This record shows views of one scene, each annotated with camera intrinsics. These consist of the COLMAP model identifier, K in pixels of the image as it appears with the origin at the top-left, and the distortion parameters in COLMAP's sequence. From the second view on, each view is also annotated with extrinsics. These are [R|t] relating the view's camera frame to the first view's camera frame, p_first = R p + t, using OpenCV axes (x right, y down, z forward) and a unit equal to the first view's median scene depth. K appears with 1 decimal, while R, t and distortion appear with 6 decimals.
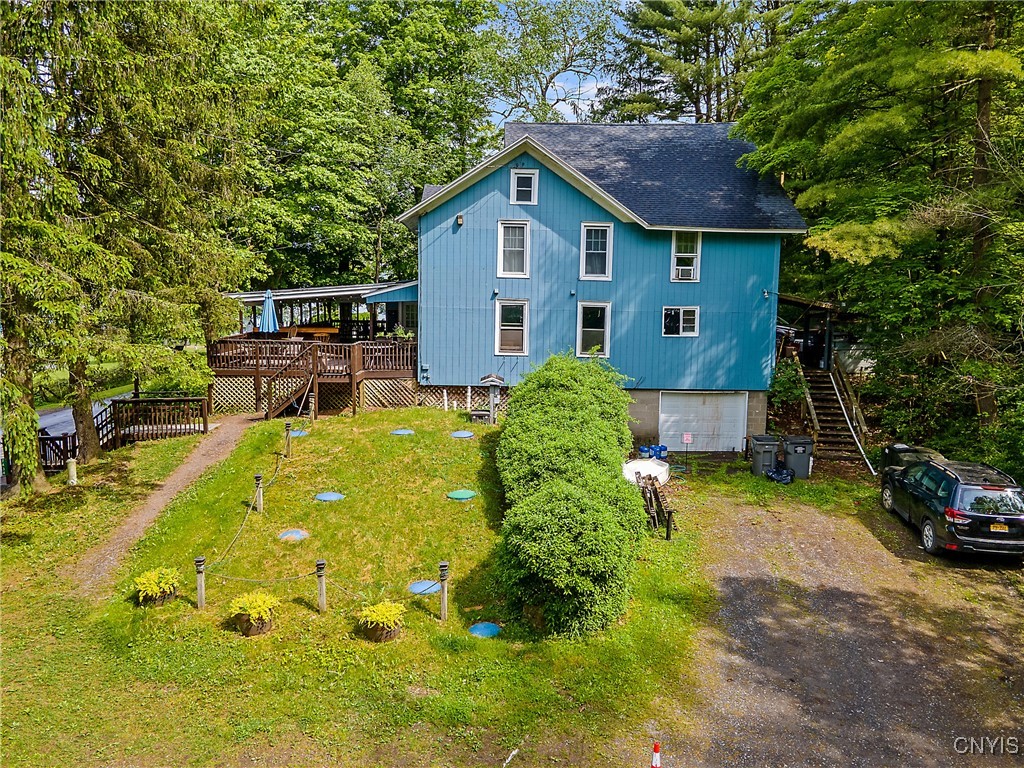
lens RADIAL K [[748.0, 0, 515.2], [0, 748.0, 376.3], [0, 0, 1]] dist [0.052025, -0.001937]
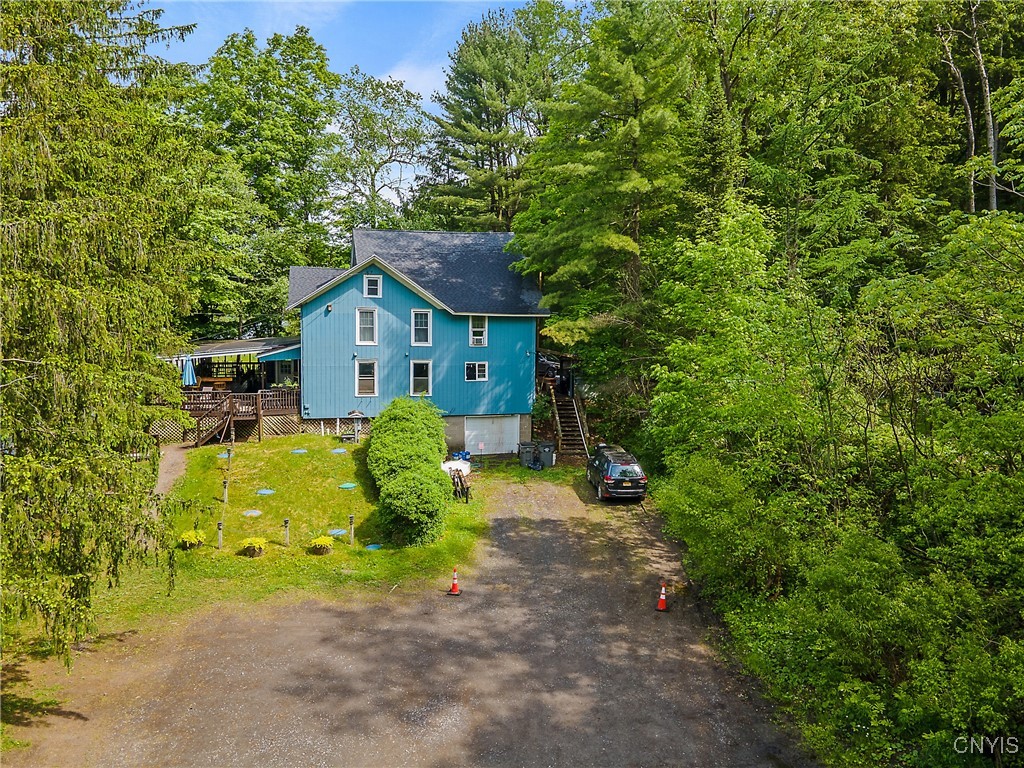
lens RADIAL K [[748.0, 0, 515.2], [0, 748.0, 376.3], [0, 0, 1]] dist [0.052025, -0.001937]
pose [[0.971562, -0.024146, 0.235550, -0.069892], [0.027158, 0.999586, -0.009550, -0.046724], [-0.235222, 0.015676, 0.971815, -0.543590]]
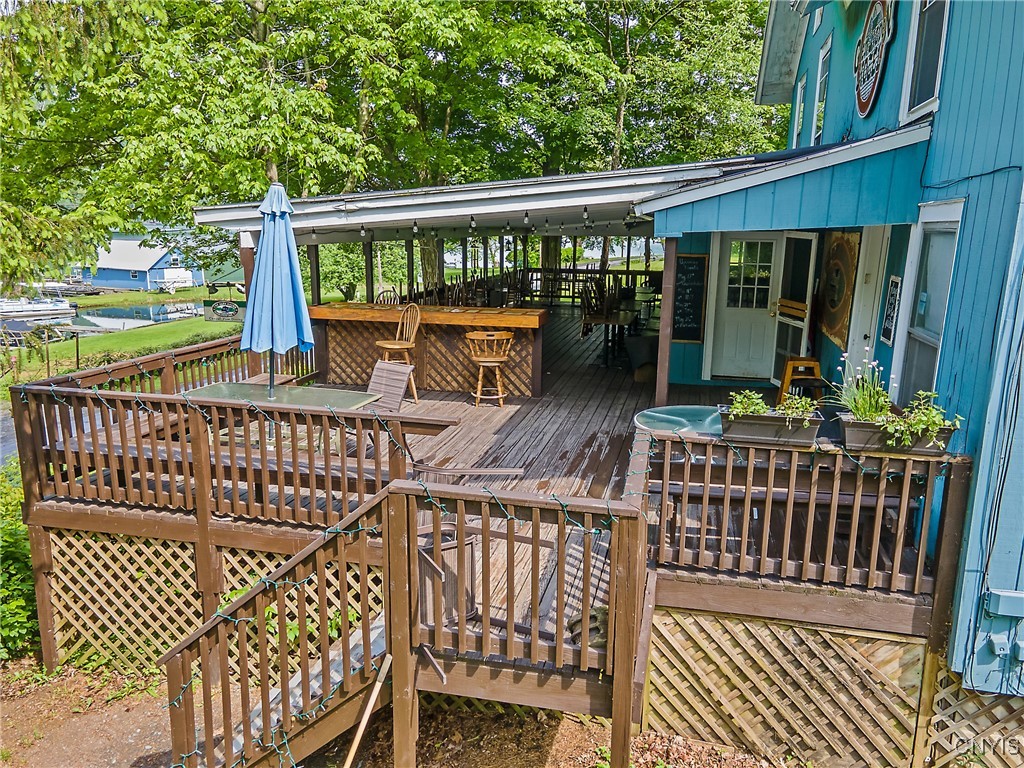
lens RADIAL K [[748.0, 0, 515.2], [0, 748.0, 376.3], [0, 0, 1]] dist [0.052025, -0.001937]
pose [[0.965859, 0.052626, -0.253668, -0.193210], [-0.030143, 0.995329, 0.091719, -0.079802], [0.257310, -0.080941, 0.962933, 0.815408]]
